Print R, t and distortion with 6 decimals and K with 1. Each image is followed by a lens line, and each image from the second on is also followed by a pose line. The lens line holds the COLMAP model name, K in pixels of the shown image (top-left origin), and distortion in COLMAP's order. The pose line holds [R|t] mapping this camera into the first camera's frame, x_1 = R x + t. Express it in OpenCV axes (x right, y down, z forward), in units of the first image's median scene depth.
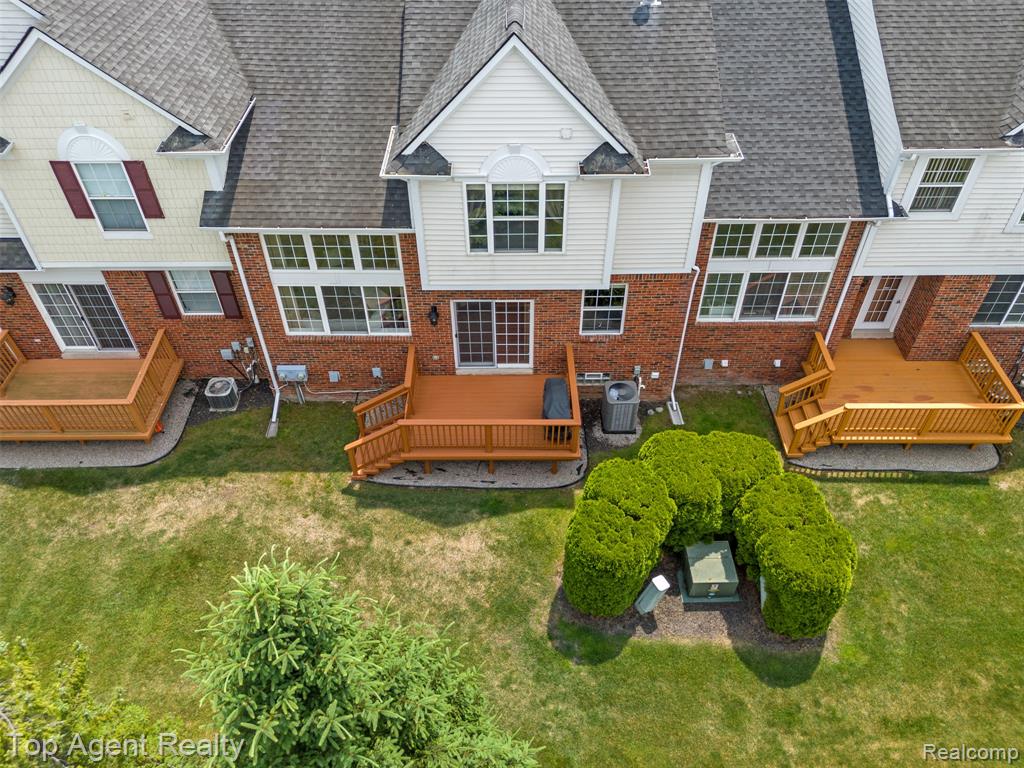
lens RADIAL K [[761.9, 0, 517.4], [0, 761.9, 376.6], [0, 0, 1]] dist [0.081881, -0.089373]
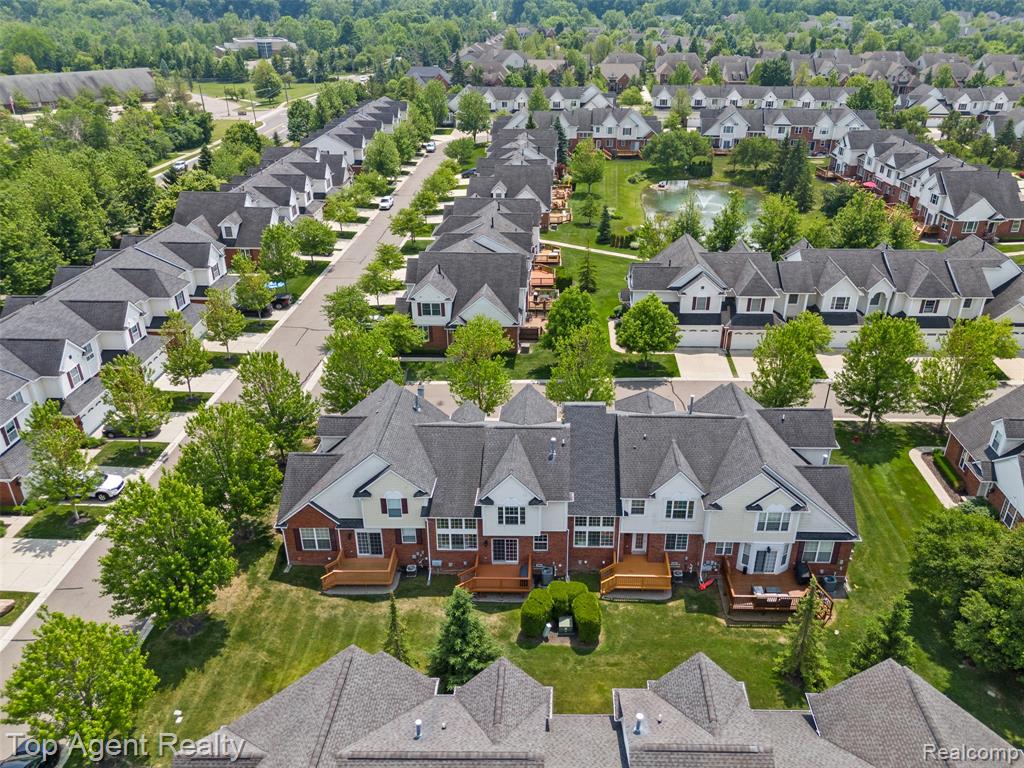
lens RADIAL K [[728.0, 0, 579.2], [0, 728.0, 380.9], [0, 0, 1]] dist [0.082528, 0.000048]
pose [[0.999442, 0.021366, 0.025658, 0.185575], [-0.012861, 0.955500, -0.294710, 0.165800], [-0.030813, 0.294216, 0.955242, -2.124931]]
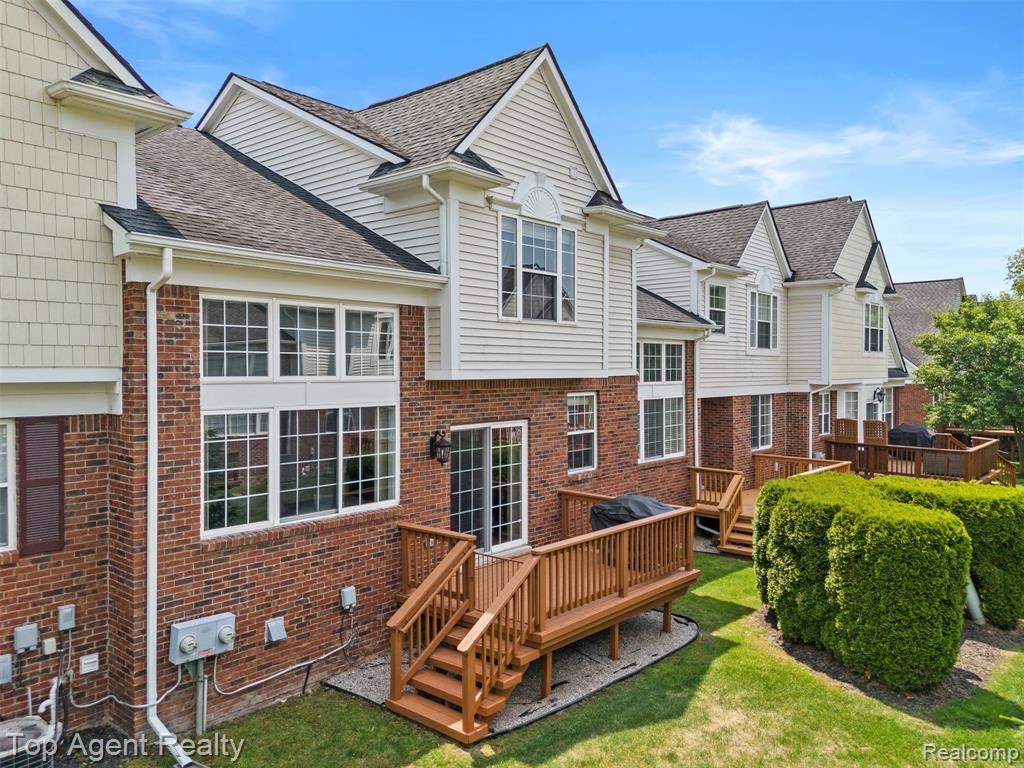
lens RADIAL K [[761.9, 0, 517.4], [0, 761.9, 376.6], [0, 0, 1]] dist [0.081881, -0.089373]
pose [[0.653370, -0.008819, 0.756987, -0.567294], [0.519582, 0.732460, -0.439928, 0.198367], [-0.550583, 0.680753, 0.483149, 0.620733]]
